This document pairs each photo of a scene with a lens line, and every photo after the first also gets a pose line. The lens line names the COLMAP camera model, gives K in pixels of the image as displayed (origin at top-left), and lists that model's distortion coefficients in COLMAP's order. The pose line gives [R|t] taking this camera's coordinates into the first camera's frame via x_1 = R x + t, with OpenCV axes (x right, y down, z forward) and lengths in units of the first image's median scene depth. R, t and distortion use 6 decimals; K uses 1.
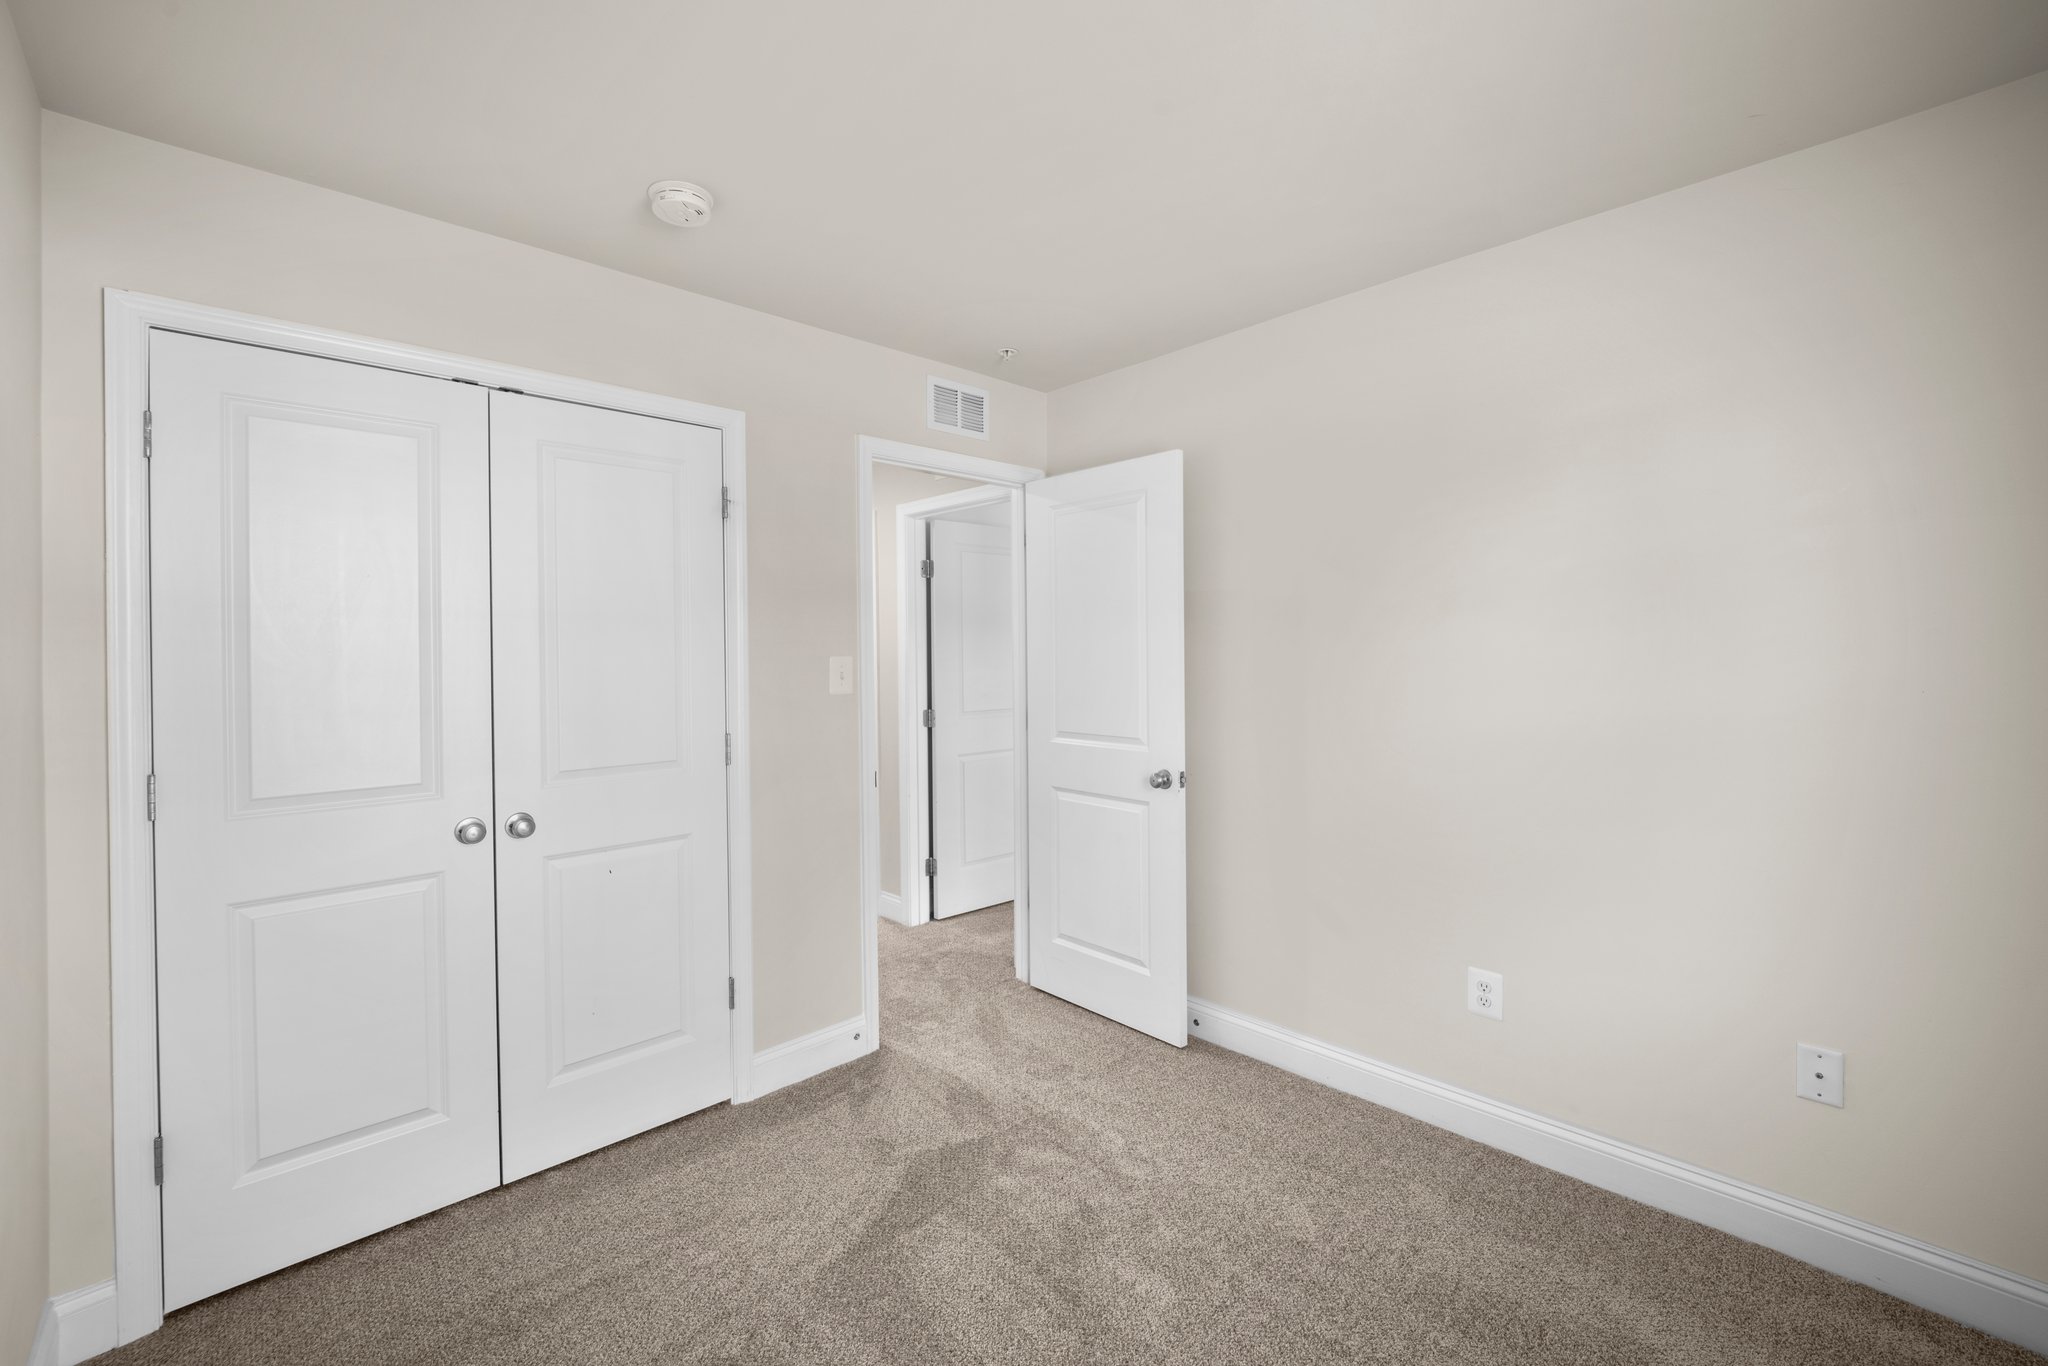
lens RADIAL K [[831.1, 0, 1039.5], [0, 831.1, 655.5], [0, 0, 1]] dist [0.001250, 0.000319]
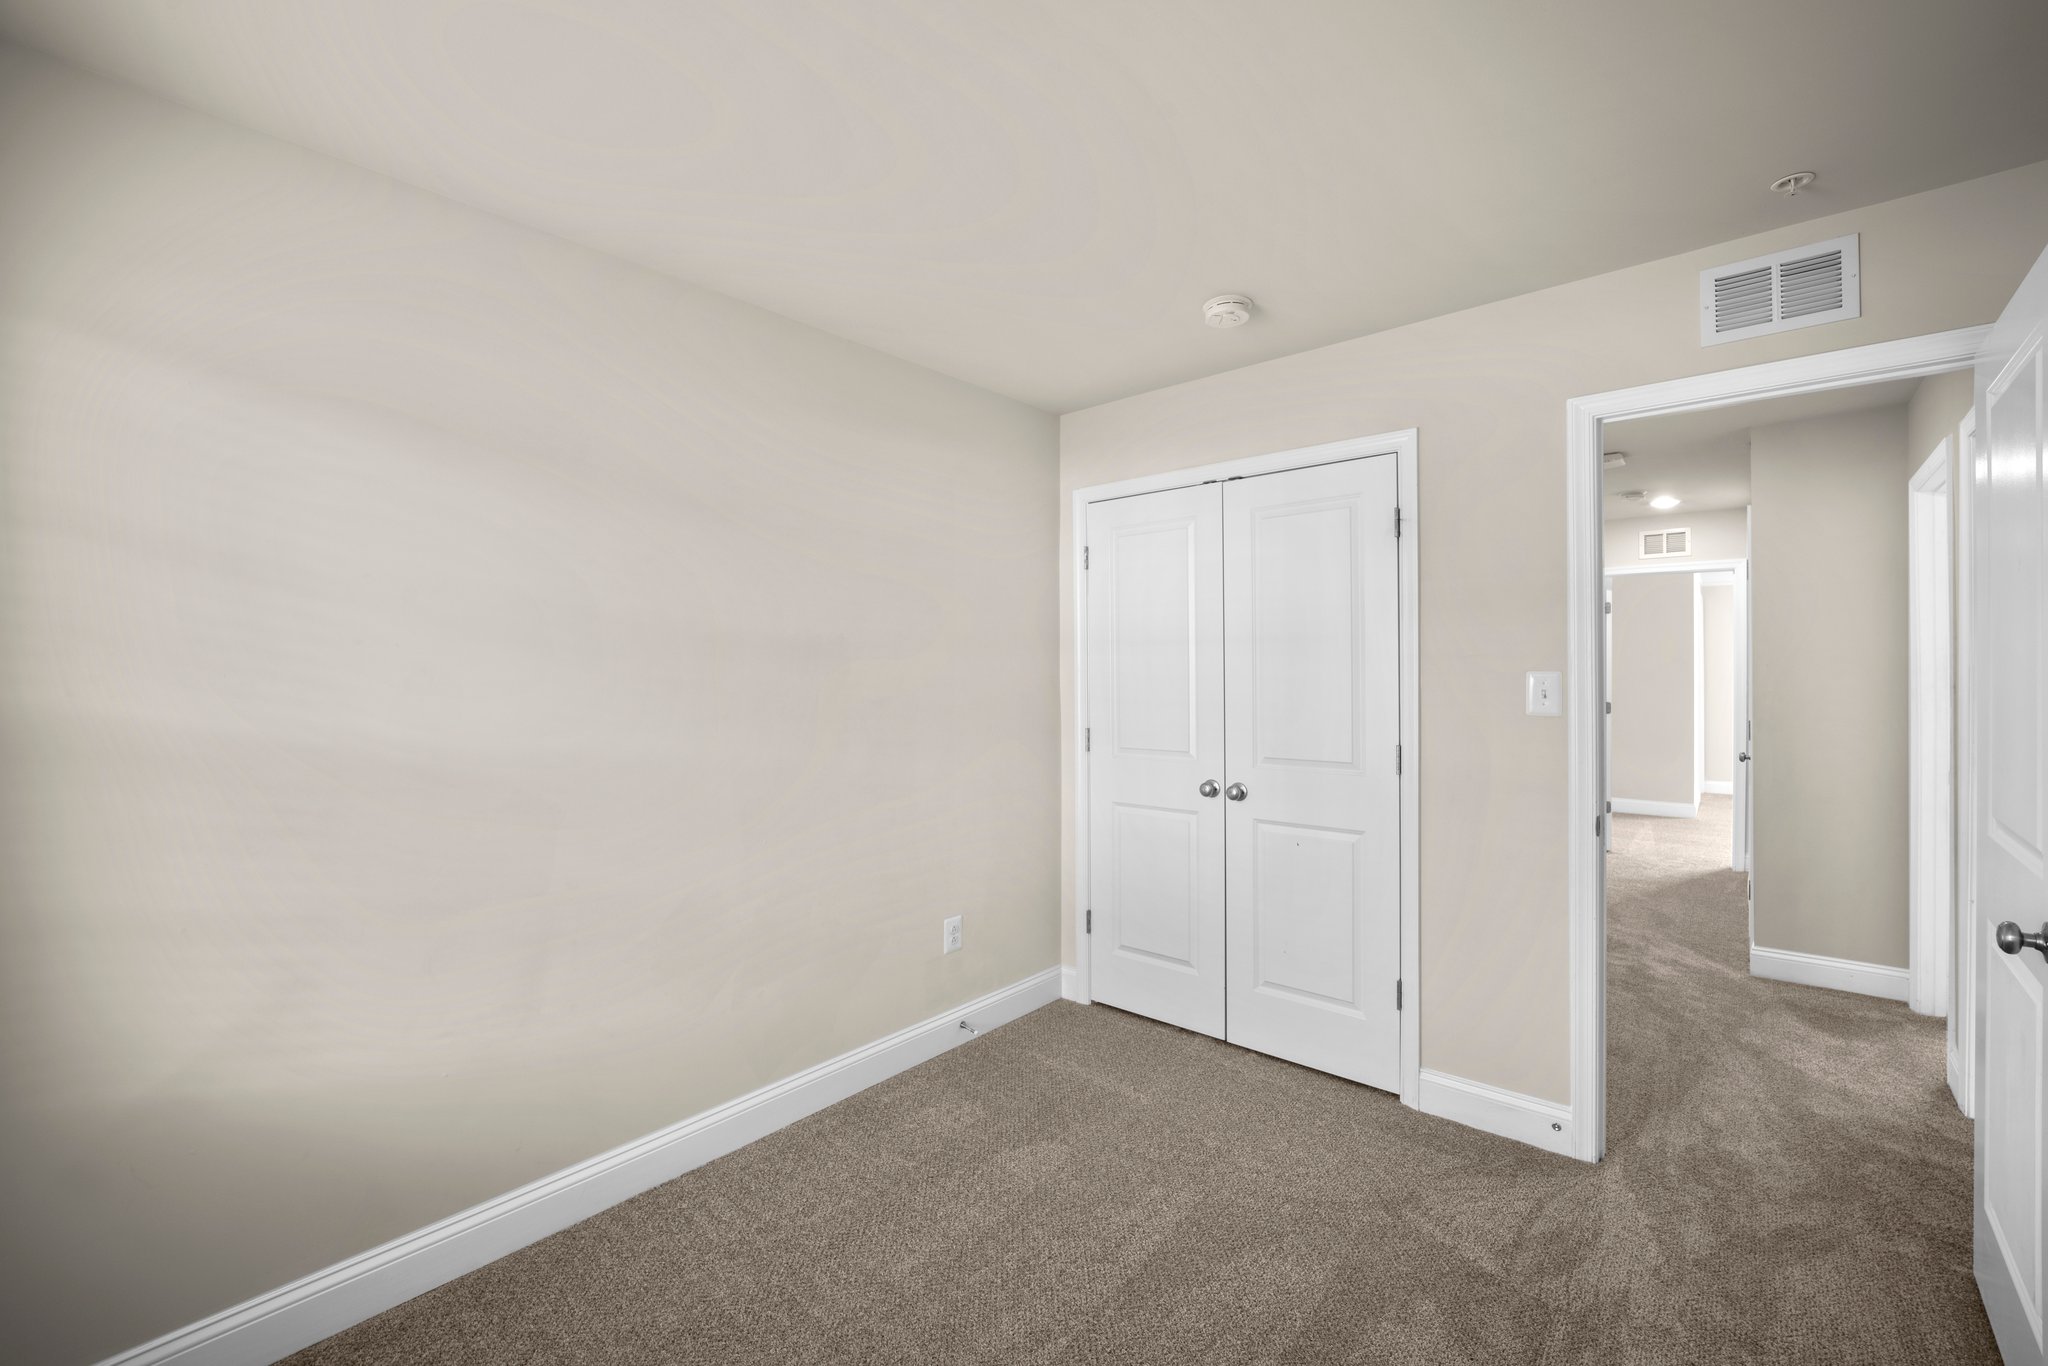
lens RADIAL K [[831.1, 0, 1027.4], [0, 831.1, 675.0], [0, 0, 1]] dist [0.001250, 0.000319]
pose [[0.115145, 0.013811, -0.993253, 0.600530], [0.002120, 0.999898, 0.014149, -0.008721], [0.993346, -0.003735, 0.115104, 0.418722]]
